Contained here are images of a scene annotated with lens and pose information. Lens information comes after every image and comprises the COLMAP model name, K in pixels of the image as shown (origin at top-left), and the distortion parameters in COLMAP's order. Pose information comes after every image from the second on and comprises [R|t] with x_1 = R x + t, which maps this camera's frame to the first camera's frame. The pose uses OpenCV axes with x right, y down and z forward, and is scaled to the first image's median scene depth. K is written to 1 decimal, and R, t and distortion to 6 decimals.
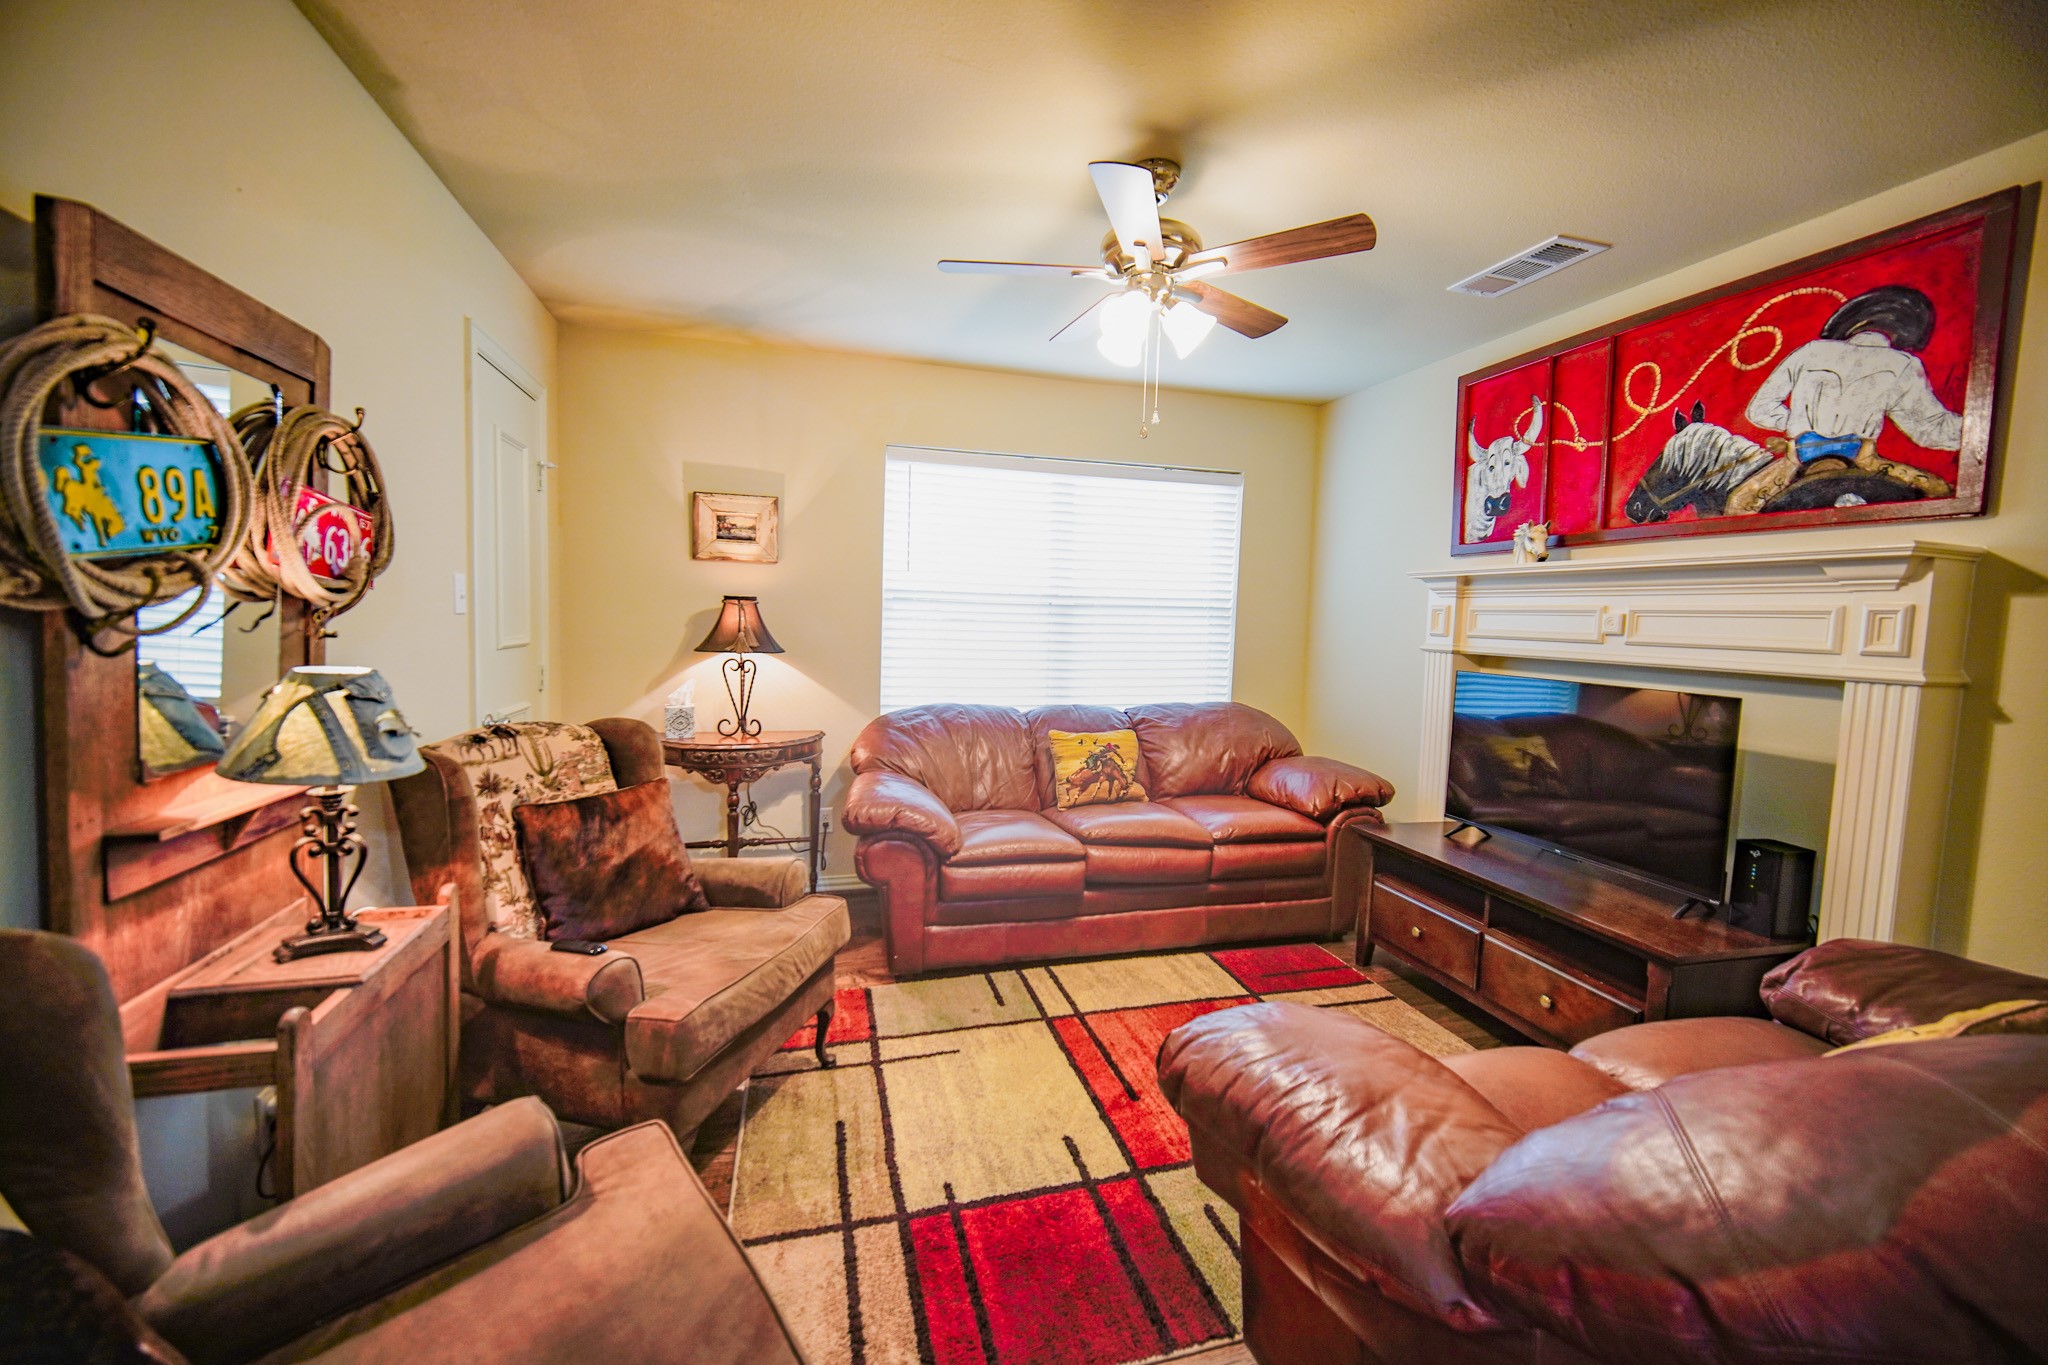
lens RADIAL K [[810.7, 0, 1026.2], [0, 810.7, 667.8], [0, 0, 1]] dist [-0.007865, 0.002306]
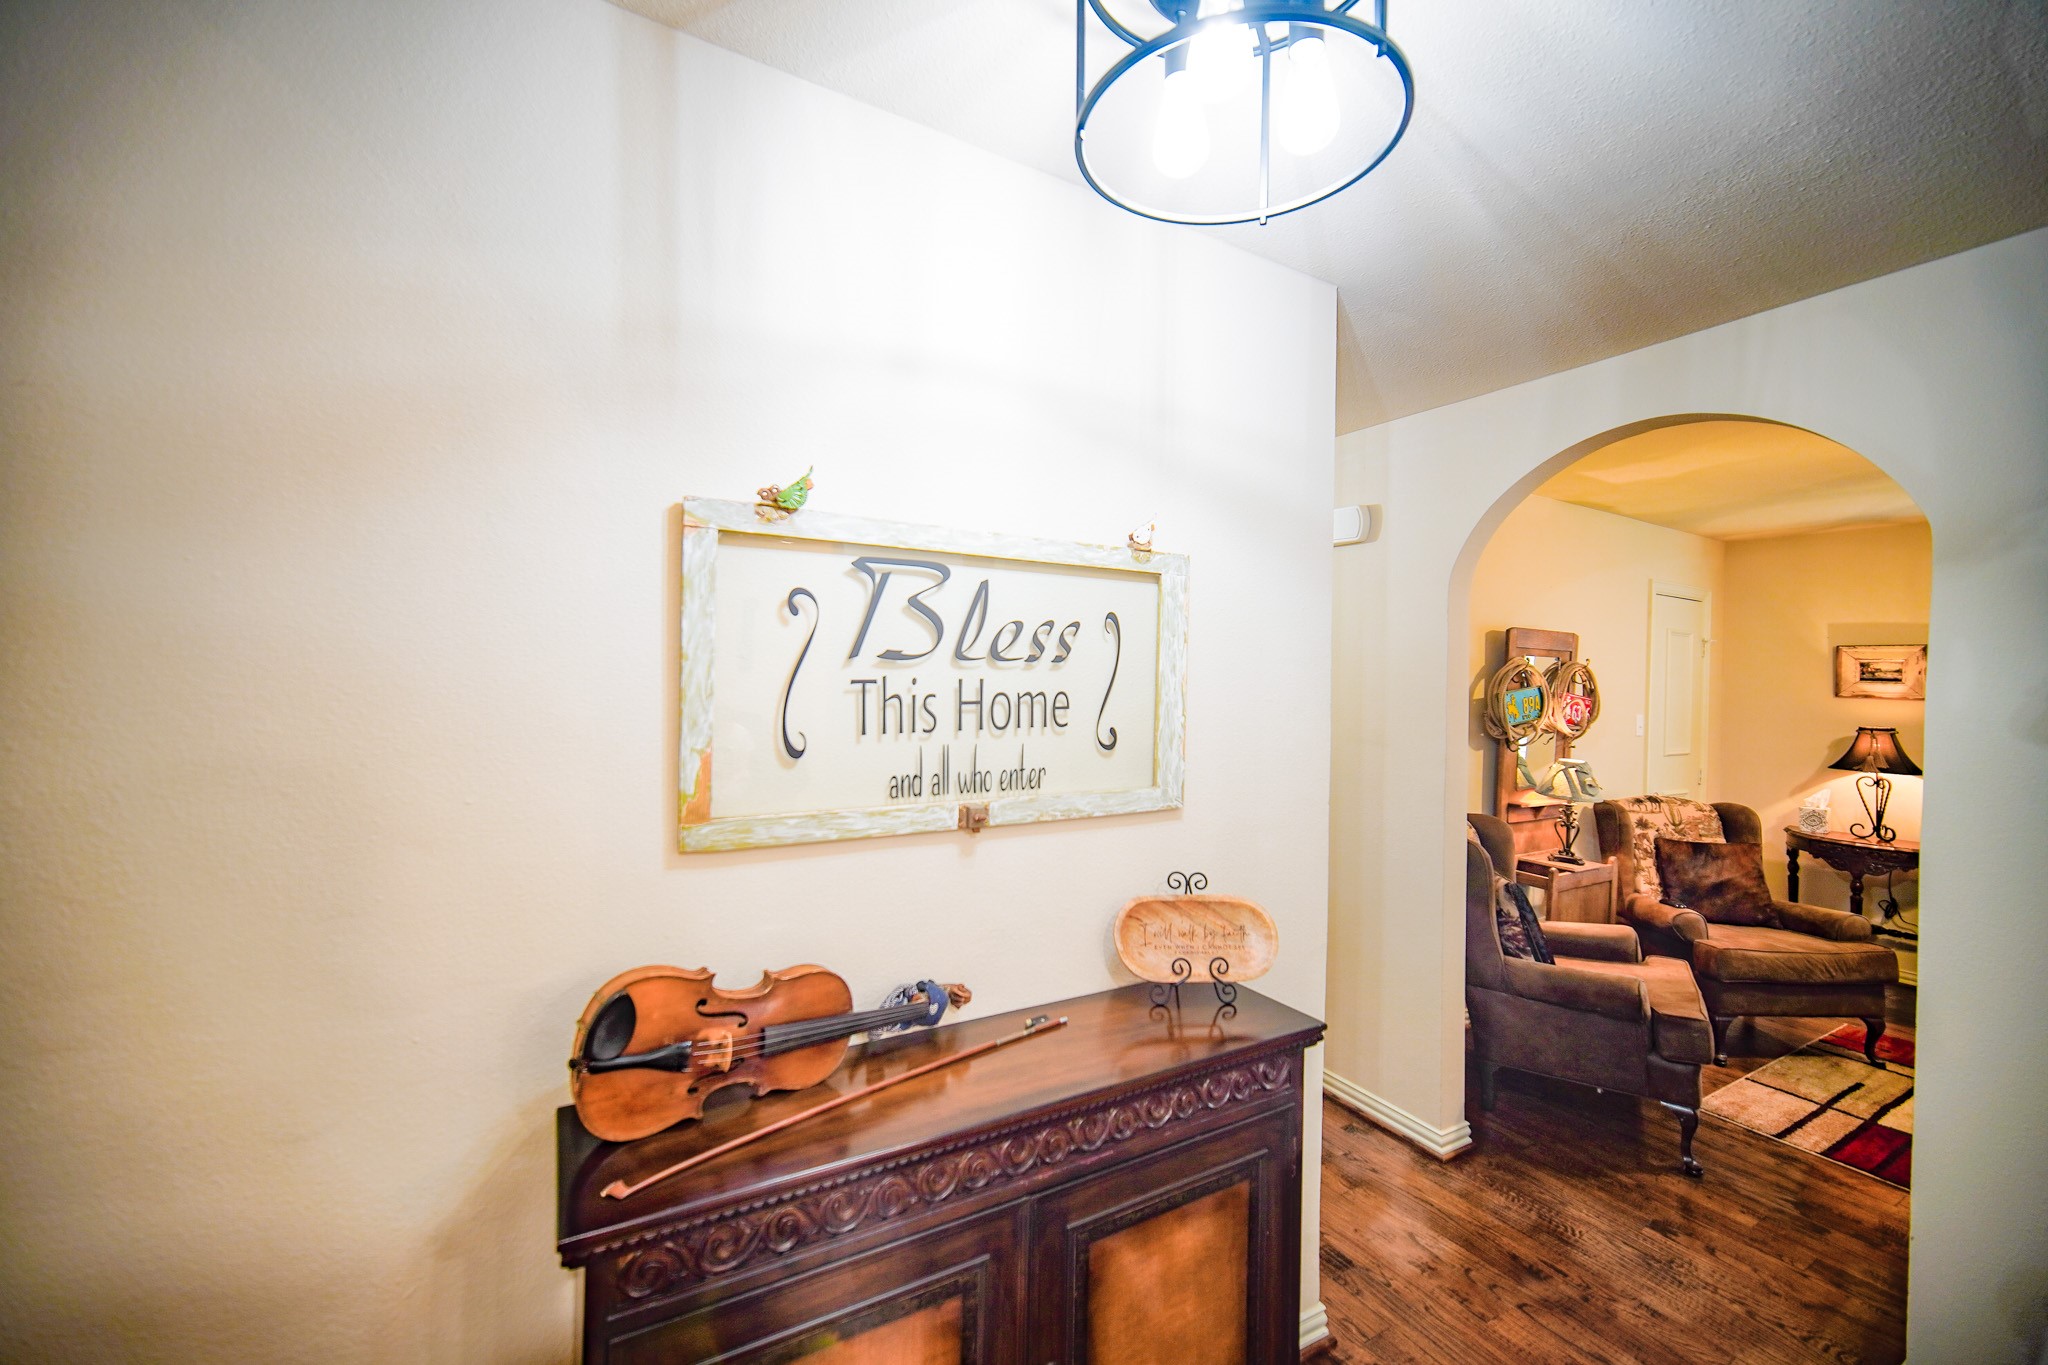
lens RADIAL K [[810.7, 0, 1026.7], [0, 810.7, 677.1], [0, 0, 1]] dist [-0.007865, 0.002306]
pose [[0.247902, -0.023458, -0.968501, 0.979543], [-0.081323, 0.995675, -0.044932, -0.004163], [0.965366, 0.089900, 0.244922, -1.080399]]
